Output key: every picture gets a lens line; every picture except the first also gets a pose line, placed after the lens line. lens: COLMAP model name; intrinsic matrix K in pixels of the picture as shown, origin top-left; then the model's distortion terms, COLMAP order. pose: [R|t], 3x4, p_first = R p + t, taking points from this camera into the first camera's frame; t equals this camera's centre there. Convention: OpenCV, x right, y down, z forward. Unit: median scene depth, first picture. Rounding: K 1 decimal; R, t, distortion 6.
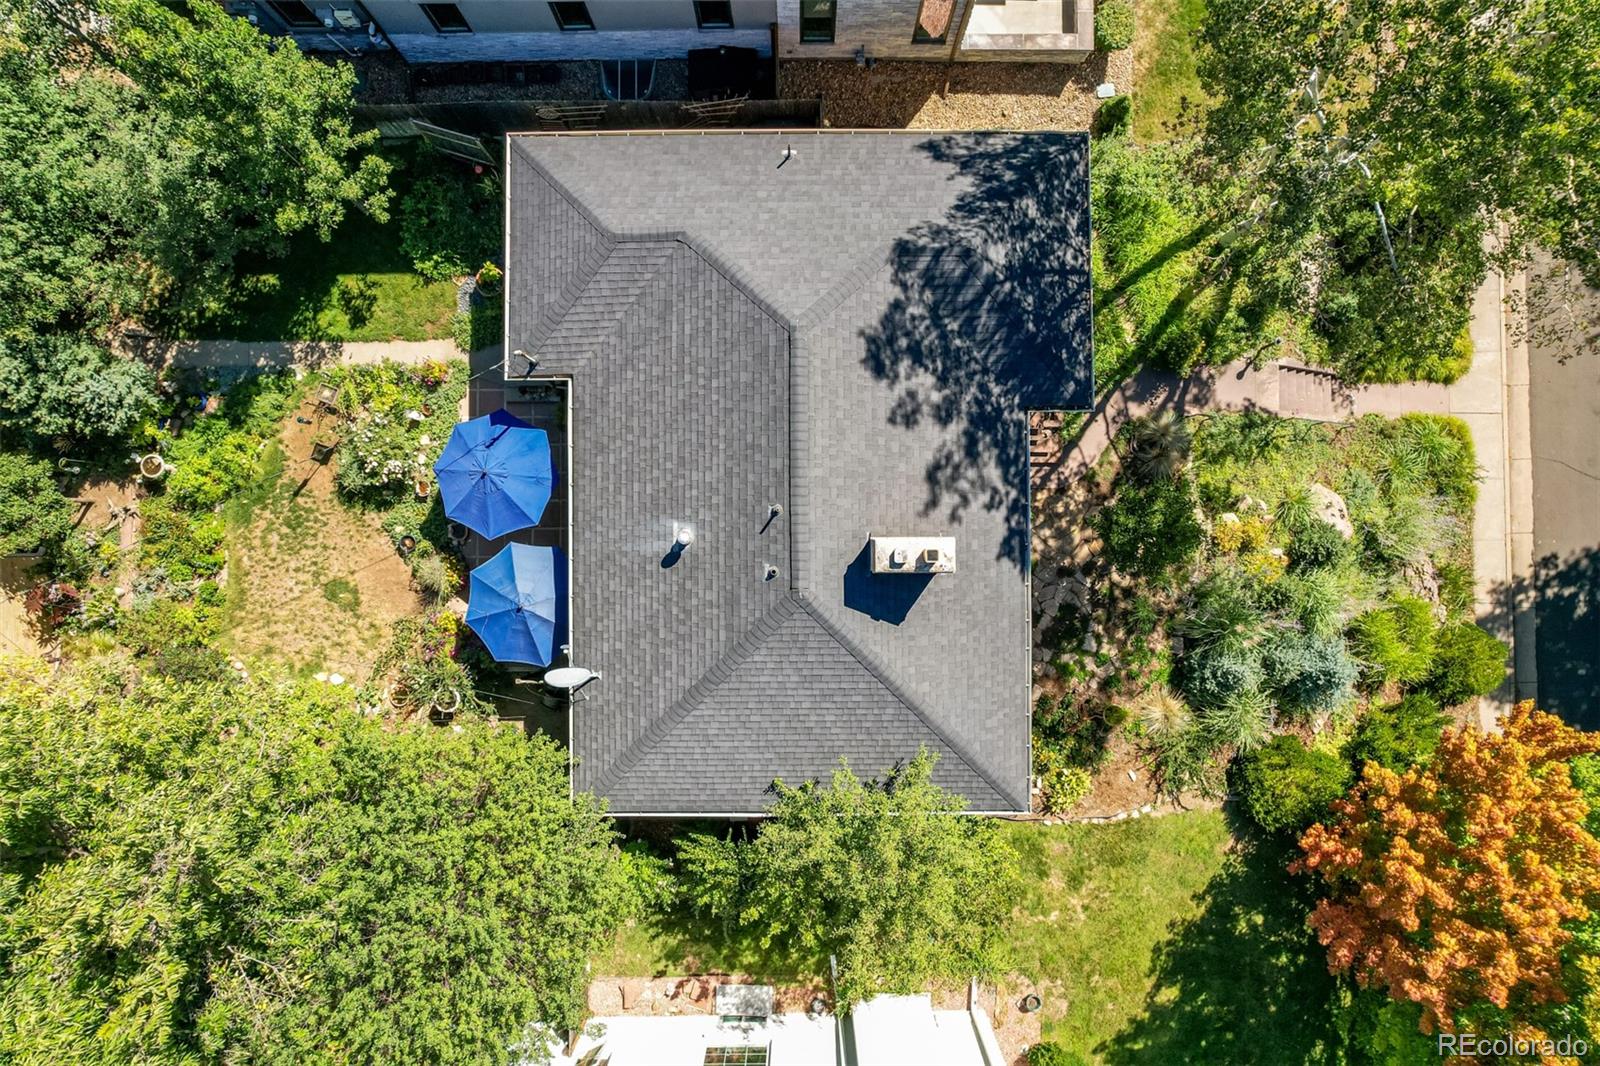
lens RADIAL K [[1009.6, 0, 804.5], [0, 1009.6, 537.3], [0, 0, 1]] dist [-0.072863, 0.059905]
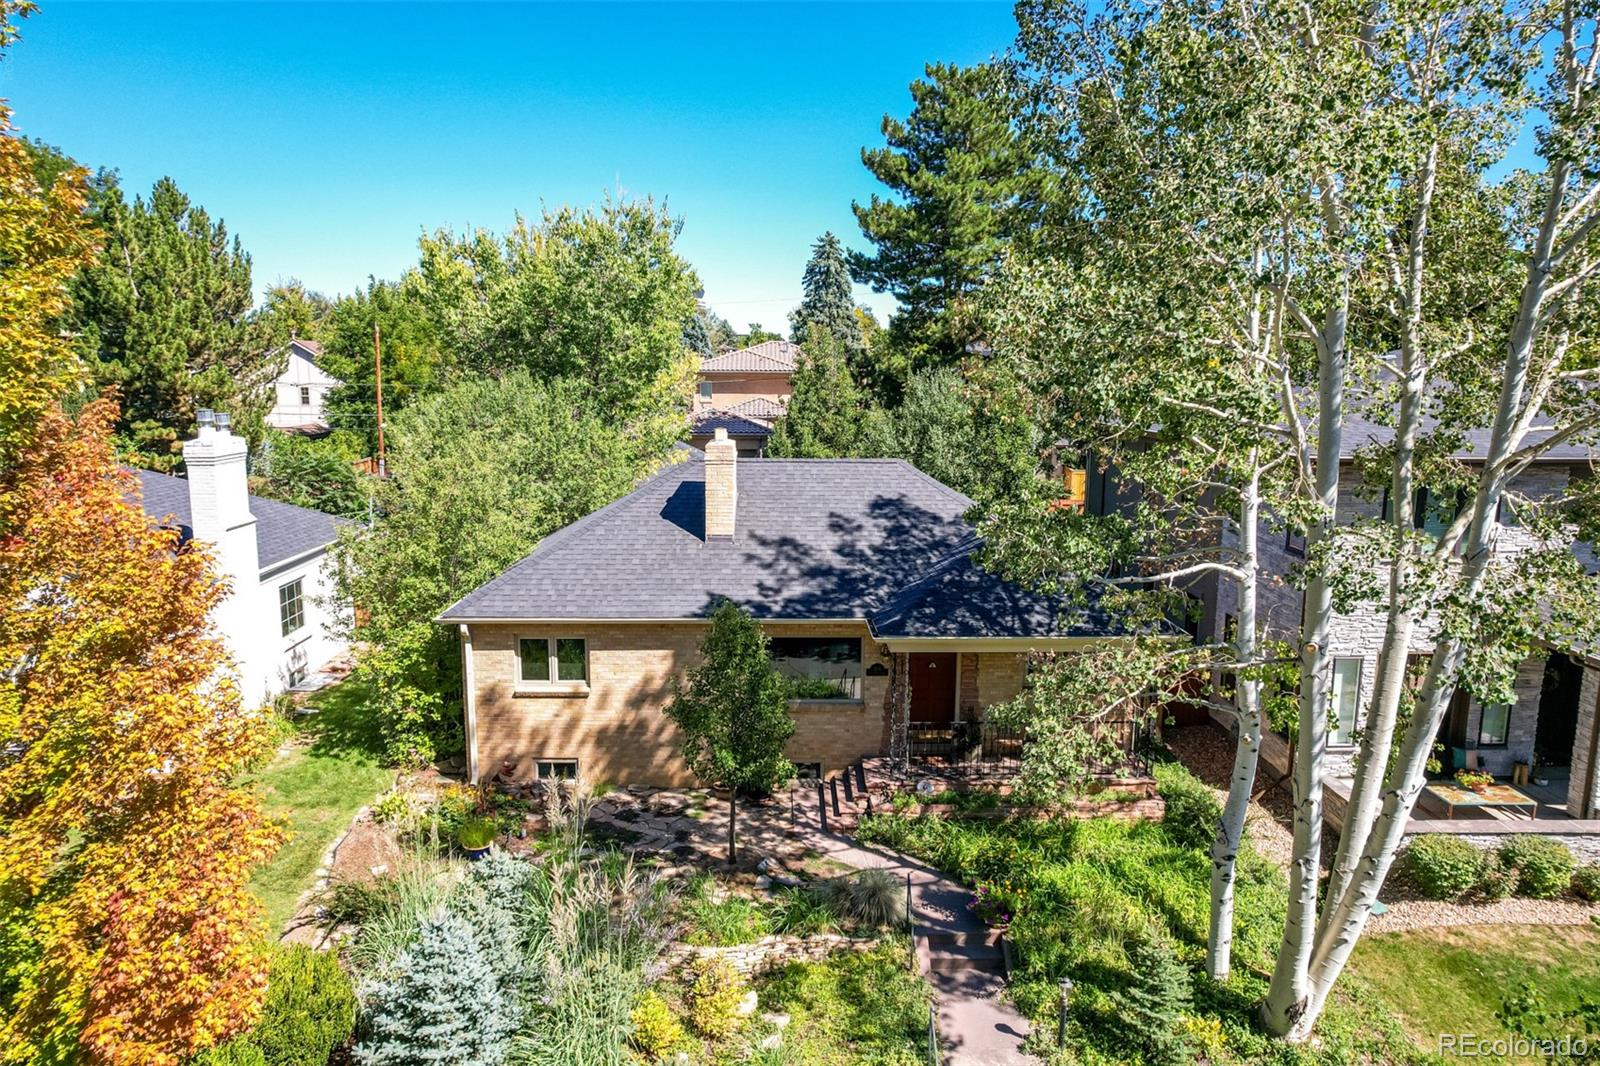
lens RADIAL K [[1009.6, 0, 804.5], [0, 1009.6, 537.3], [0, 0, 1]] dist [-0.072863, 0.059905]
pose [[0.026858, 0.174159, -0.984351, 0.980984], [-0.999620, 0.010784, -0.025367, -0.041184], [0.006197, 0.984658, 0.174382, 0.659414]]
